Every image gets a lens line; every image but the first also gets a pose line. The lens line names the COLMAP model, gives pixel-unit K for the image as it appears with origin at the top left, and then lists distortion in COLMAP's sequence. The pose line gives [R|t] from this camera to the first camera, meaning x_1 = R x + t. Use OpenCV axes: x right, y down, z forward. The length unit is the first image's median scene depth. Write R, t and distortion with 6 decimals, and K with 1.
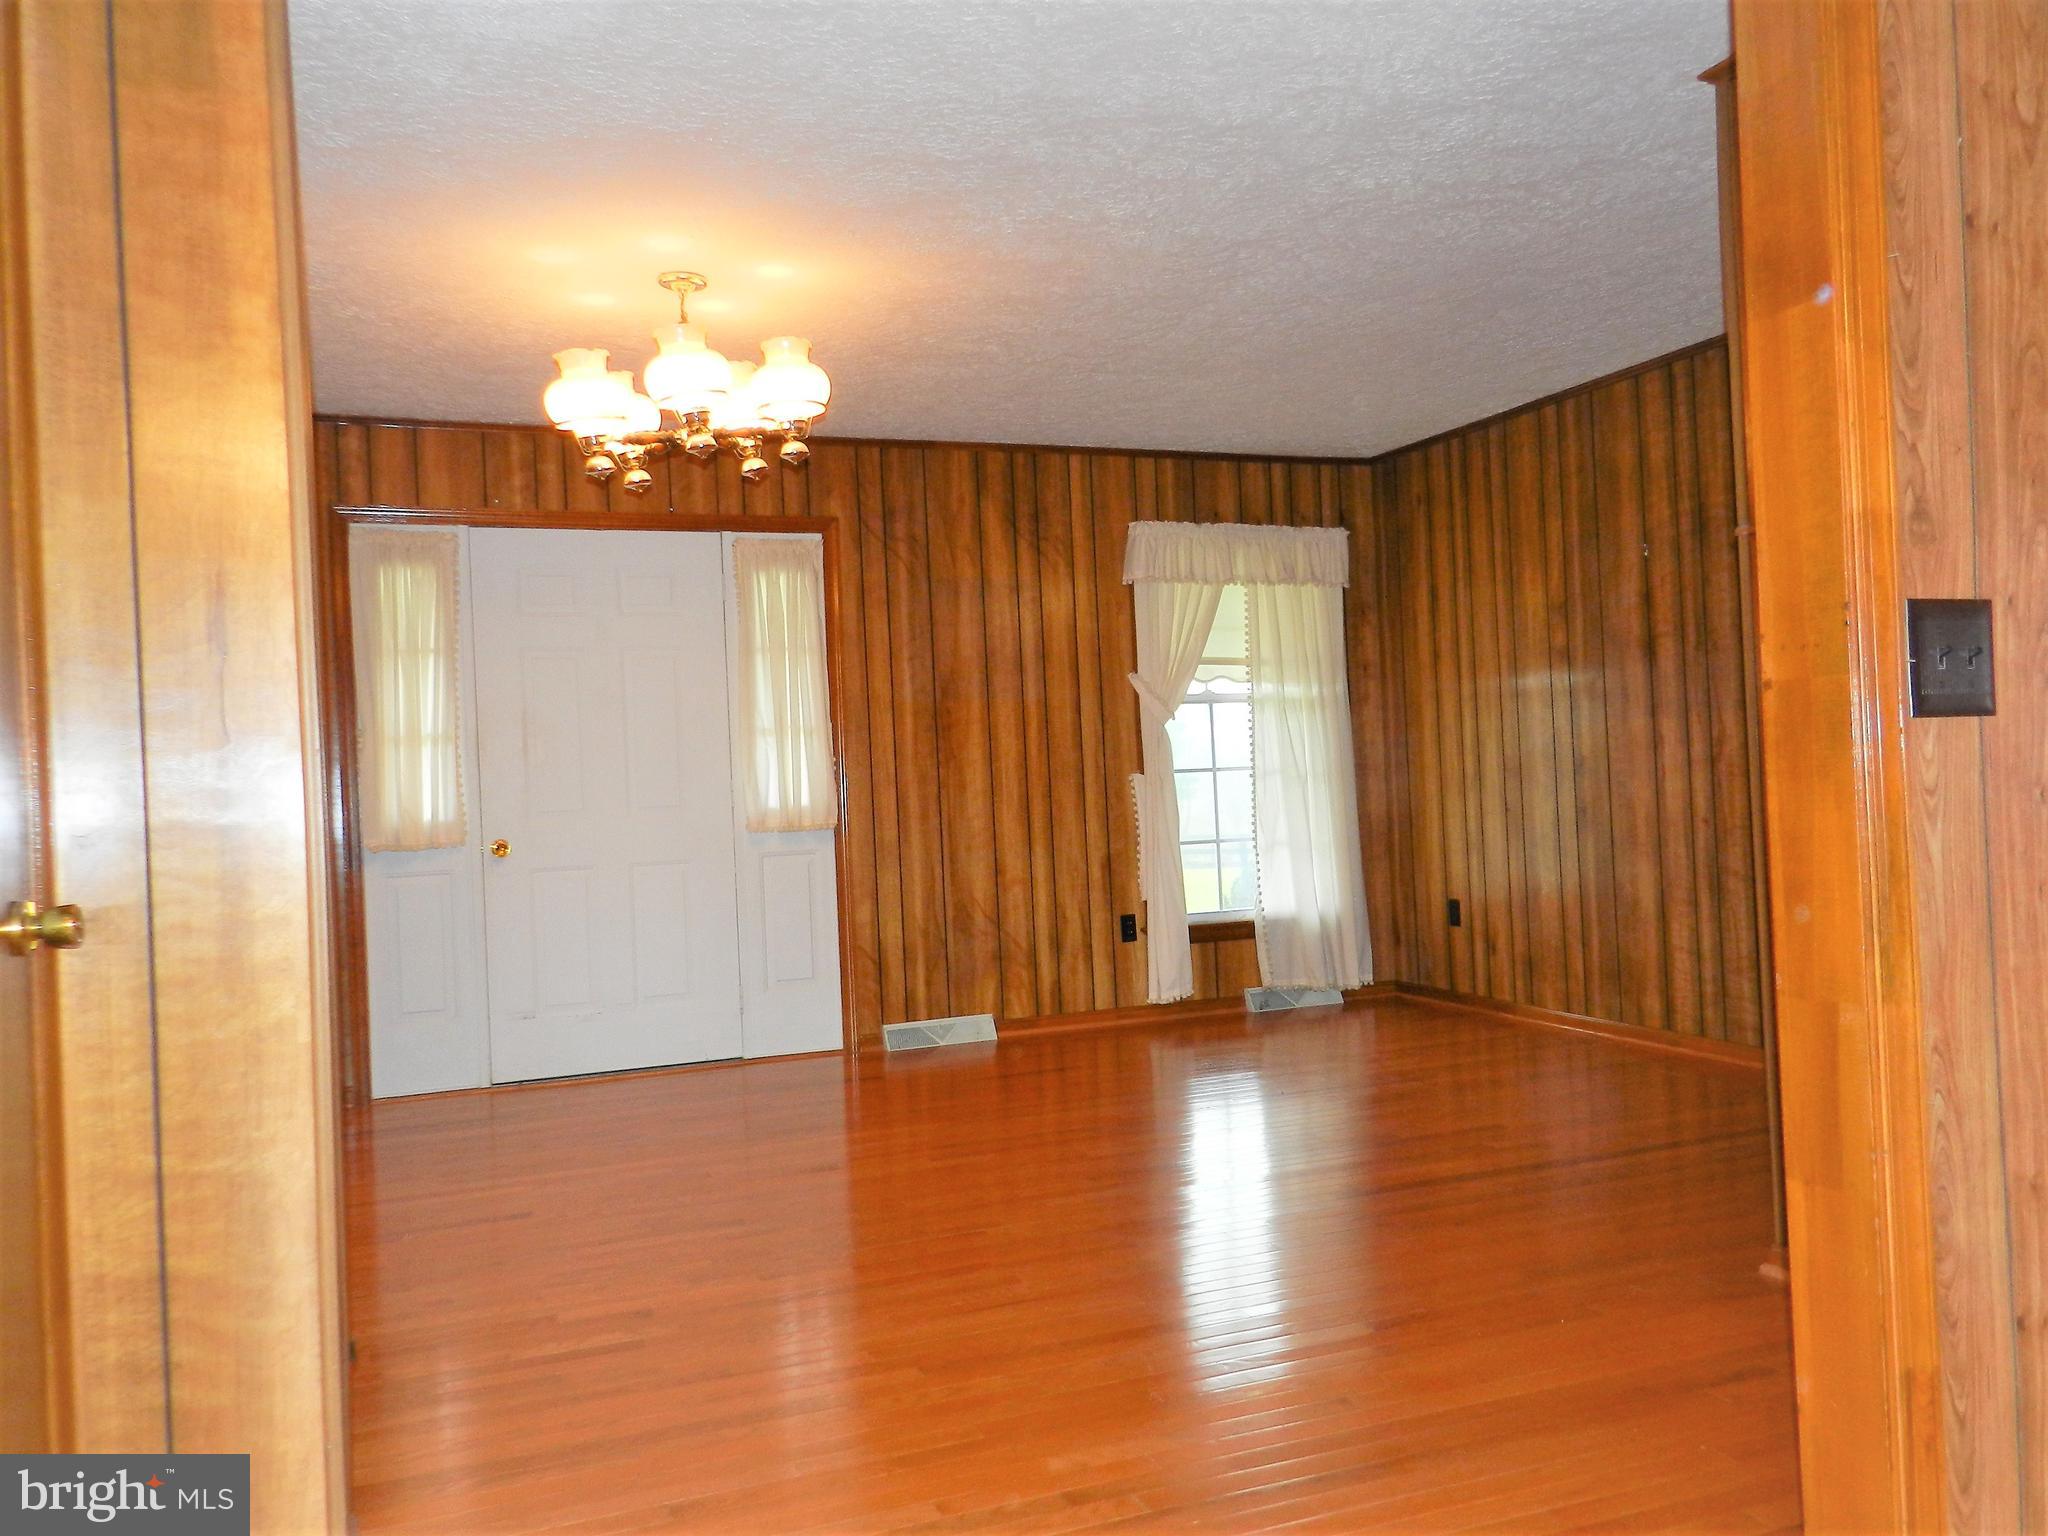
lens RADIAL K [[1627.8, 0, 1081.6], [0, 1627.8, 771.5], [0, 0, 1]] dist [0.002274, -0.002326]
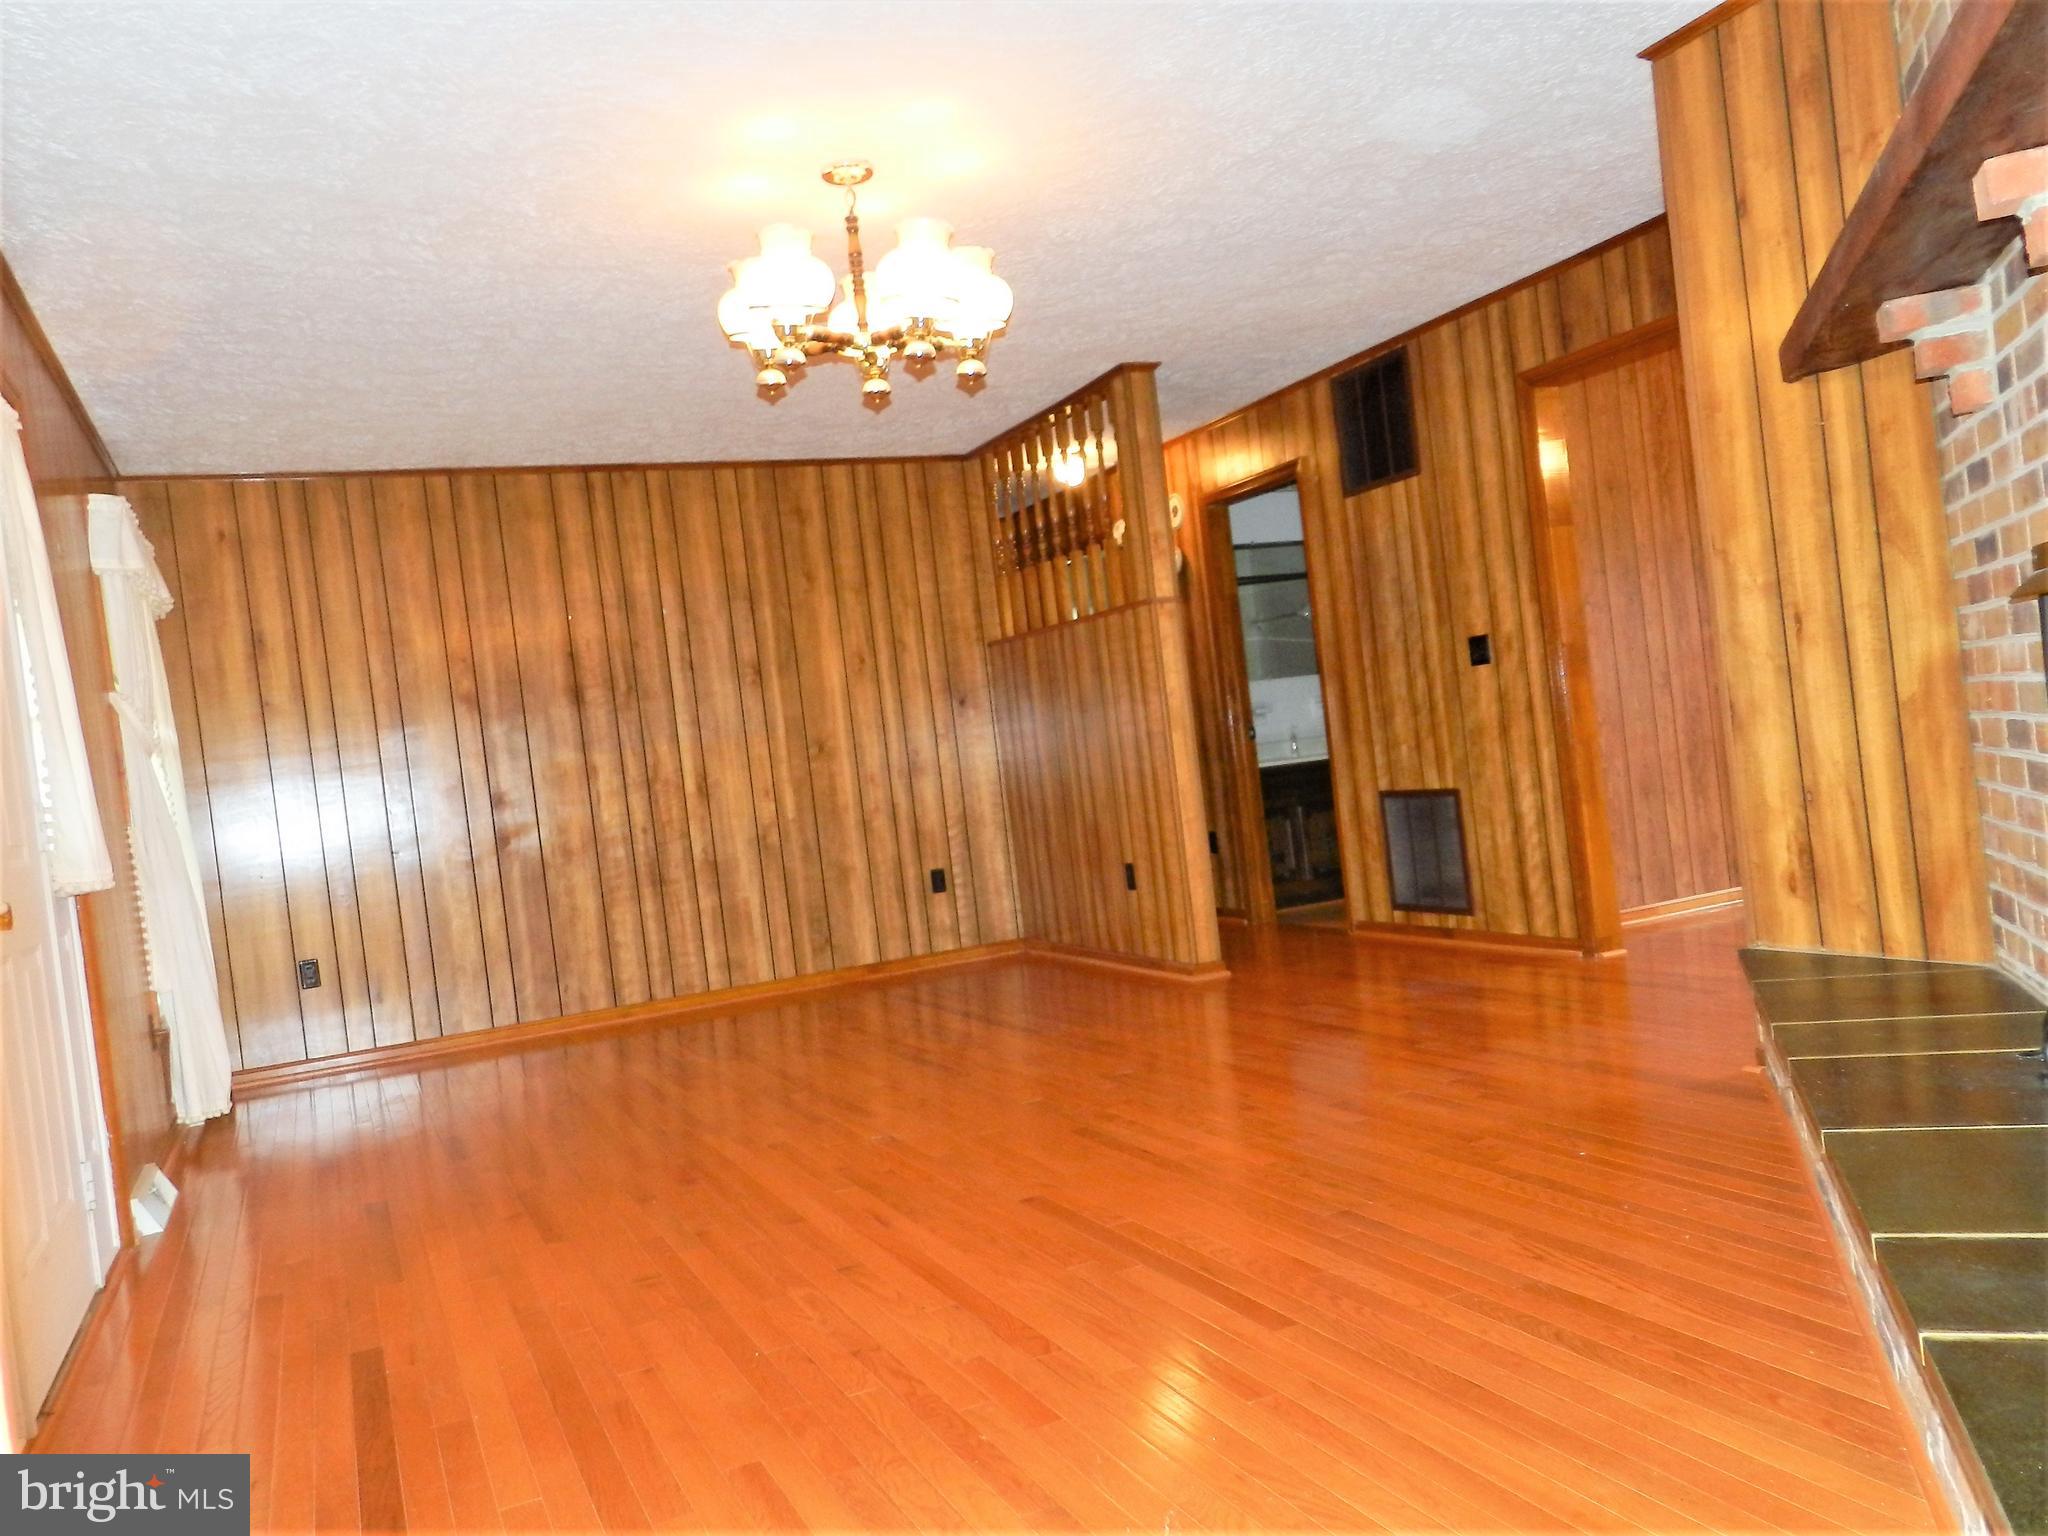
lens RADIAL K [[1569.5, 0, 1024.0], [0, 1569.5, 768.0], [0, 0, 1]] dist [0.027058, -0.014392]
pose [[-0.014049, 0.034803, 0.999295, -0.855434], [0.110678, 0.993307, -0.033038, 0.055239], [-0.993757, 0.110136, -0.017807, 0.712441]]
